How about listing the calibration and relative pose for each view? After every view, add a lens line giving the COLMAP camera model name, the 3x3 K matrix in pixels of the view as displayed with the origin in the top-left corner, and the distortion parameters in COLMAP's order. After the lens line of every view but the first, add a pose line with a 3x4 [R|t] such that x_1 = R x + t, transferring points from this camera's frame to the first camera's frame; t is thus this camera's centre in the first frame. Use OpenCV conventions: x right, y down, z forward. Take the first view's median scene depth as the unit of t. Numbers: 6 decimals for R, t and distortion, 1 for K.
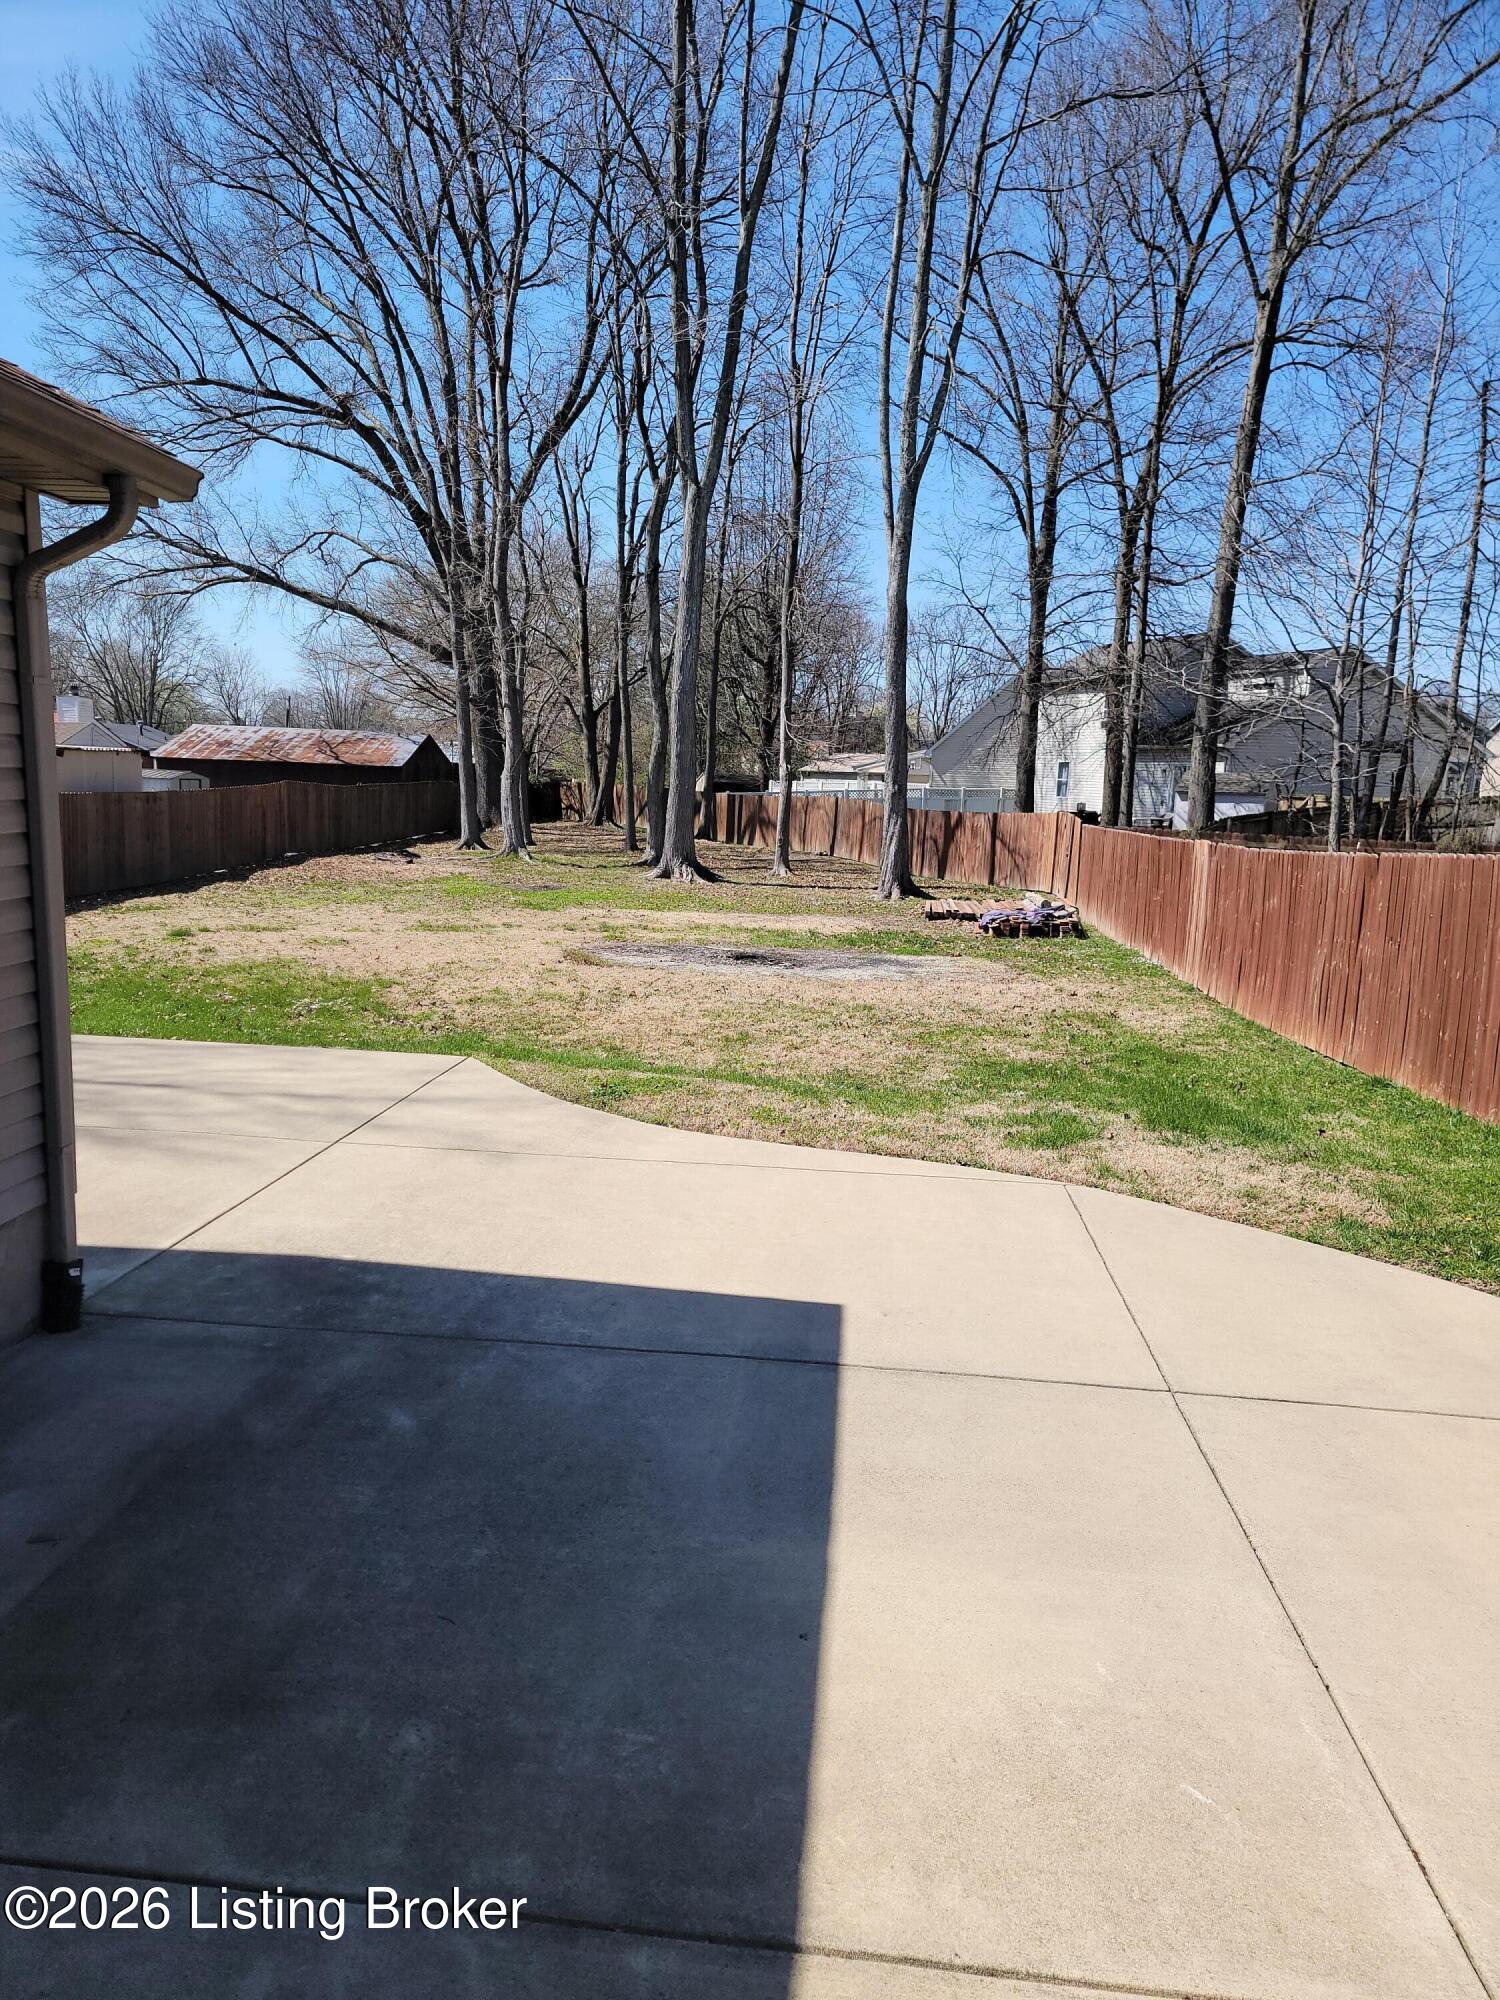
lens RADIAL K [[1402.5, 0, 747.8], [0, 1402.5, 1039.4], [0, 0, 1]] dist [0.036507, -0.002254]
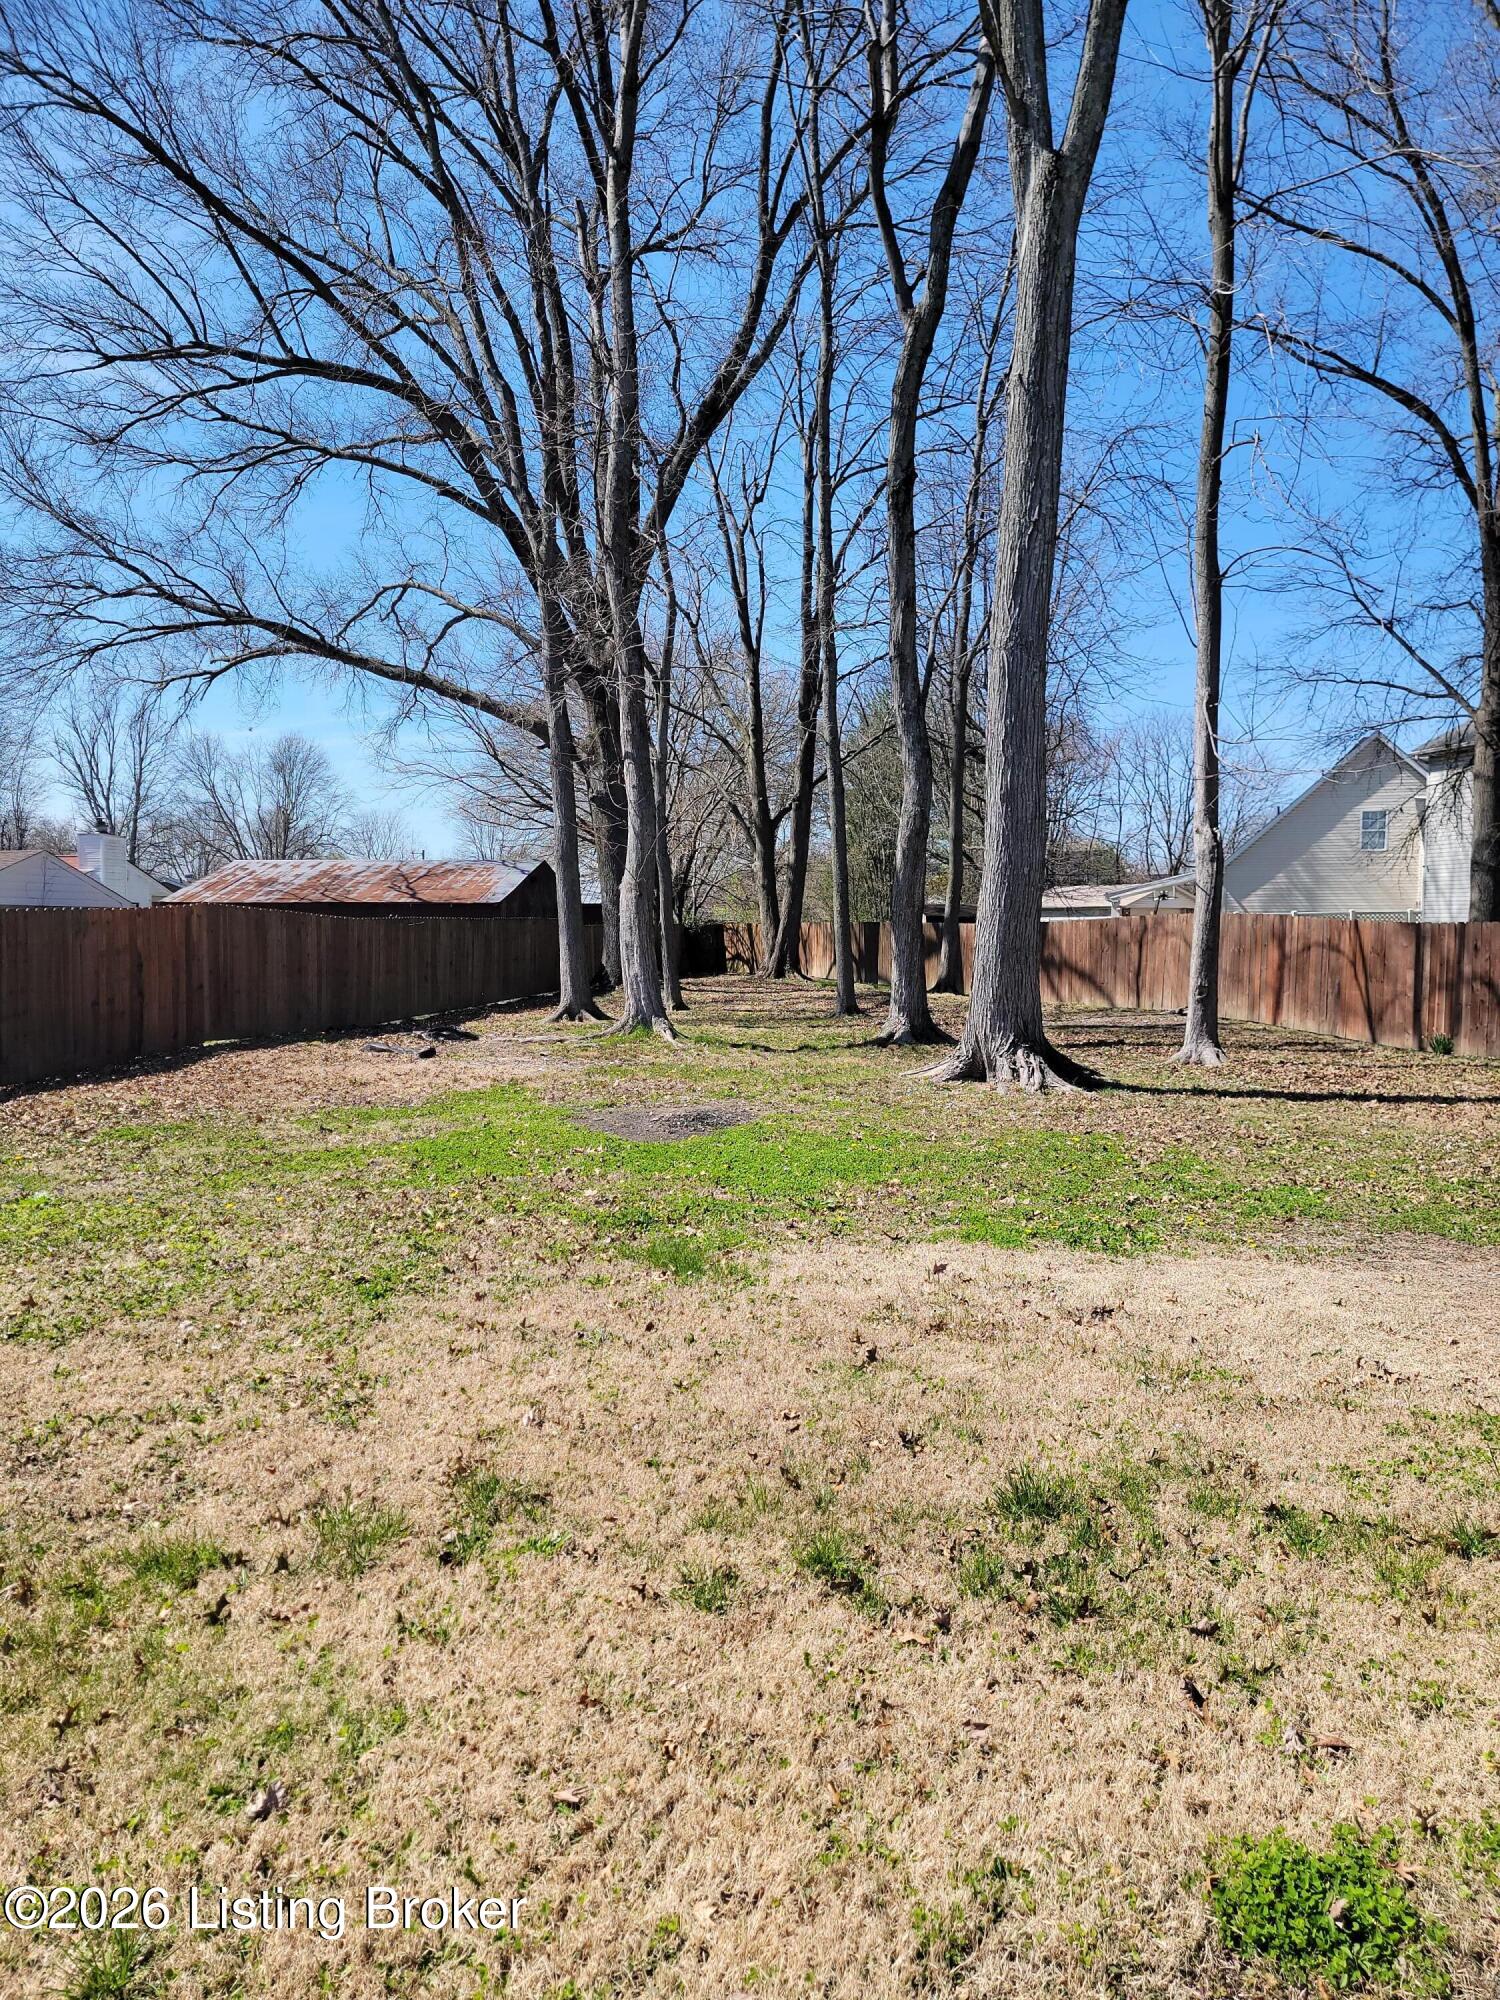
lens RADIAL K [[1402.5, 0, 747.8], [0, 1402.5, 1039.4], [0, 0, 1]] dist [0.036507, -0.002254]
pose [[0.993326, -0.023787, -0.112858, -0.050663], [0.011138, 0.993712, -0.111411, -0.051417], [0.114798, 0.109411, 0.987345, 0.360899]]
